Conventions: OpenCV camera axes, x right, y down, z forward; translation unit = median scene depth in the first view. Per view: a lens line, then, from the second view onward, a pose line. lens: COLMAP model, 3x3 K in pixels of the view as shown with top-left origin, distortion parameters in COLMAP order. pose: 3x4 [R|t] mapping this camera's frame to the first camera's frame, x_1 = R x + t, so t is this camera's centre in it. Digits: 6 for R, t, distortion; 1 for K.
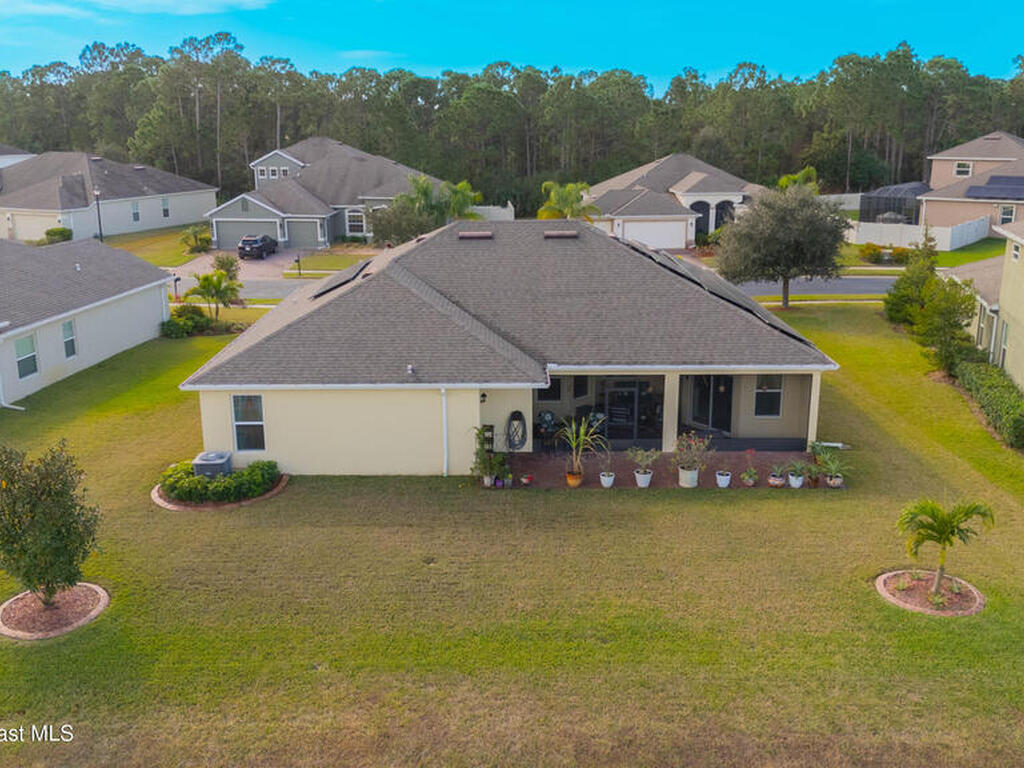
lens RADIAL K [[999.1, 0, 512.0], [0, 999.1, 384.0], [0, 0, 1]] dist [0.100511, -0.172423]
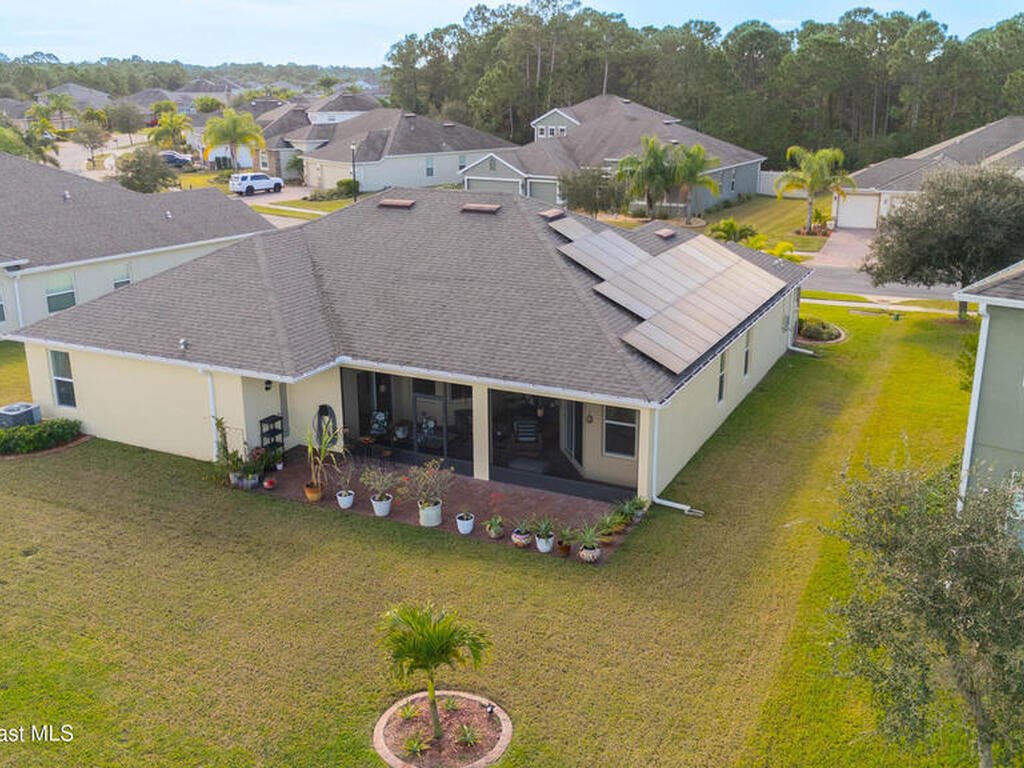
lens RADIAL K [[999.1, 0, 512.0], [0, 999.1, 384.0], [0, 0, 1]] dist [0.100511, -0.172423]
pose [[0.893064, 0.130931, -0.430457, 0.463439], [-0.114545, 0.991361, 0.063895, -0.058223], [0.435104, -0.007756, 0.900347, 0.237824]]
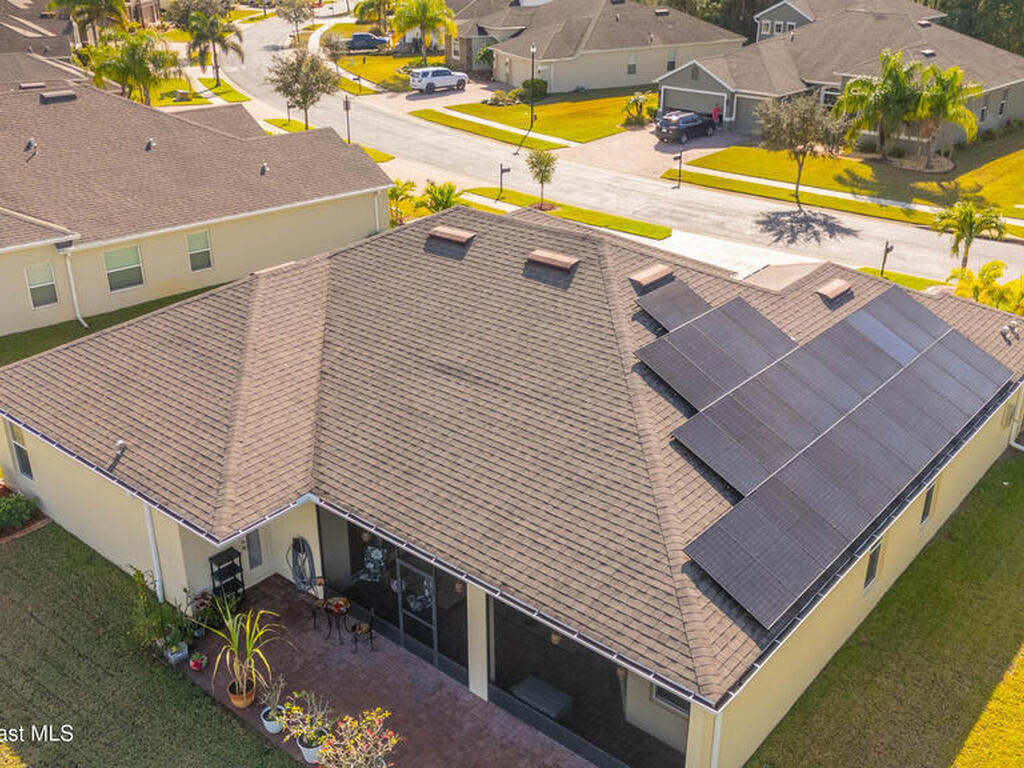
lens RADIAL K [[999.1, 0, 512.0], [0, 999.1, 384.0], [0, 0, 1]] dist [0.100511, -0.172423]
pose [[0.760057, 0.274490, -0.589041, 0.411584], [-0.167225, 0.958504, 0.230881, -0.214829], [0.627973, -0.076980, 0.774419, 0.507855]]
